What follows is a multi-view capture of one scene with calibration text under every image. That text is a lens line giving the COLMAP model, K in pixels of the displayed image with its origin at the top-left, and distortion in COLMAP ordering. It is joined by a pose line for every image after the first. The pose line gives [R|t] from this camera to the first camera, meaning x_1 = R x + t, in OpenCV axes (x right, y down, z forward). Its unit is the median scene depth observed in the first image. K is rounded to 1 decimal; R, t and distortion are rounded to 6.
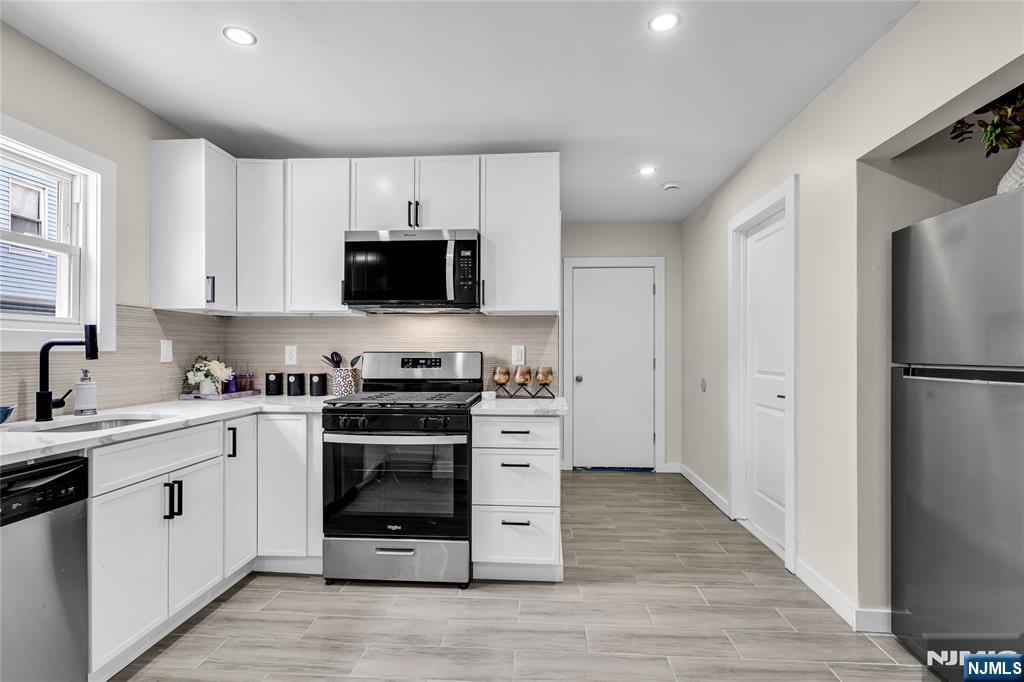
lens RADIAL K [[464.5, 0, 522.5], [0, 464.5, 350.5], [0, 0, 1]] dist [-0.005306, 0.000585]
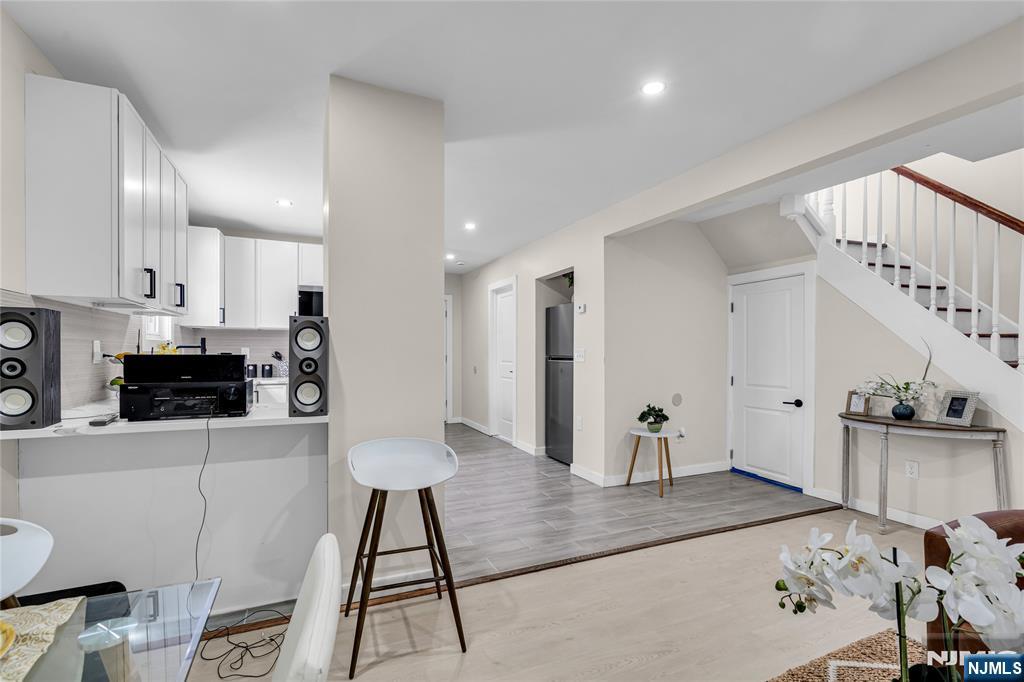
lens RADIAL K [[464.5, 0, 508.1], [0, 464.5, 350.0], [0, 0, 1]] dist [-0.005306, 0.000585]
pose [[0.886285, 0.002696, 0.463133, -0.510824], [-0.002192, 0.999996, -0.001626, -0.001434], [-0.463135, 0.000426, 0.886287, -1.014917]]
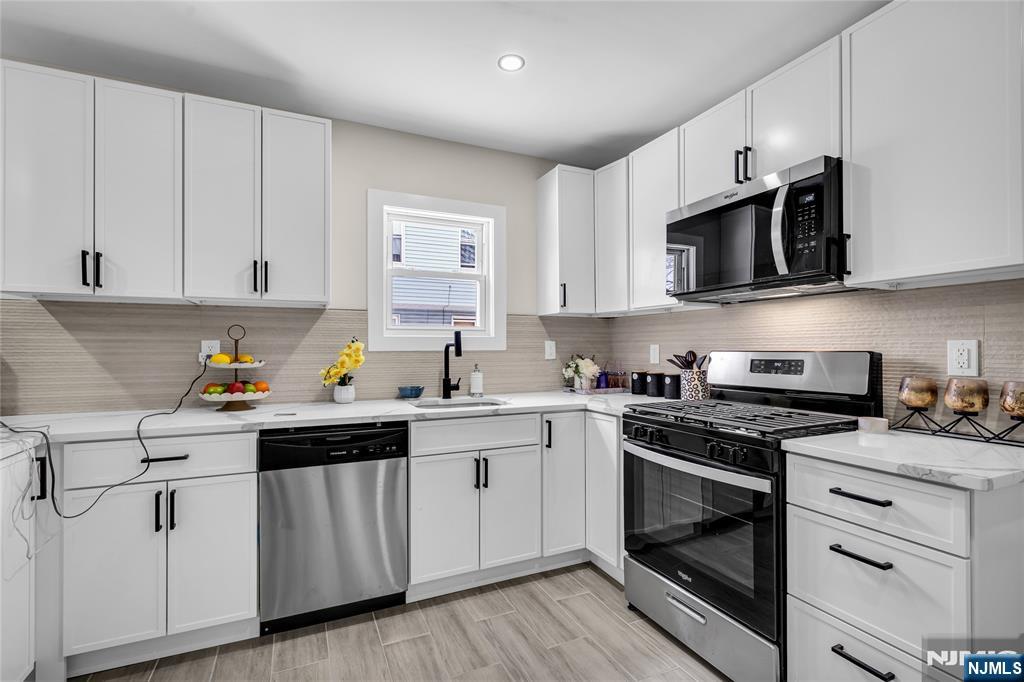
lens RADIAL K [[464.5, 0, 513.9], [0, 464.5, 344.7], [0, 0, 1]] dist [-0.005306, 0.000585]
pose [[0.484563, -0.008999, -0.874710, 0.243181], [0.003318, 0.999959, -0.008450, -0.002770], [0.874750, 0.001192, 0.484573, 0.333313]]
